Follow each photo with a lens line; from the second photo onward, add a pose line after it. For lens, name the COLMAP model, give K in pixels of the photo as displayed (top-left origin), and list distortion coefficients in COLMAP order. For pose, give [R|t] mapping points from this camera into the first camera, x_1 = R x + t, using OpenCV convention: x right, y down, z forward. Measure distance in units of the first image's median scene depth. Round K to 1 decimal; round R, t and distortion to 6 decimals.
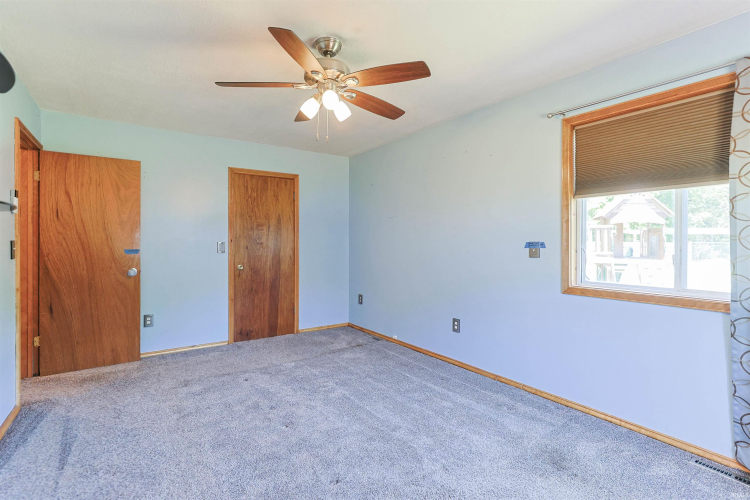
lens RADIAL K [[364.3, 0, 374.6], [0, 364.3, 244.2], [0, 0, 1]] dist [-0.019086, 0.007025]
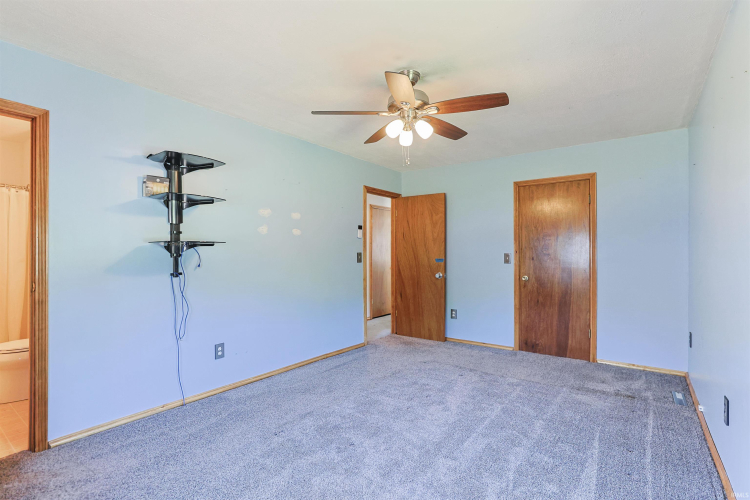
lens RADIAL K [[364.3, 0, 372.7], [0, 364.3, 250.9], [0, 0, 1]] dist [-0.019086, 0.007025]
pose [[0.299530, -0.007808, -0.954055, 0.525621], [-0.004514, 0.999944, -0.009601, -0.000329], [0.954076, 0.007183, 0.299477, 0.325114]]
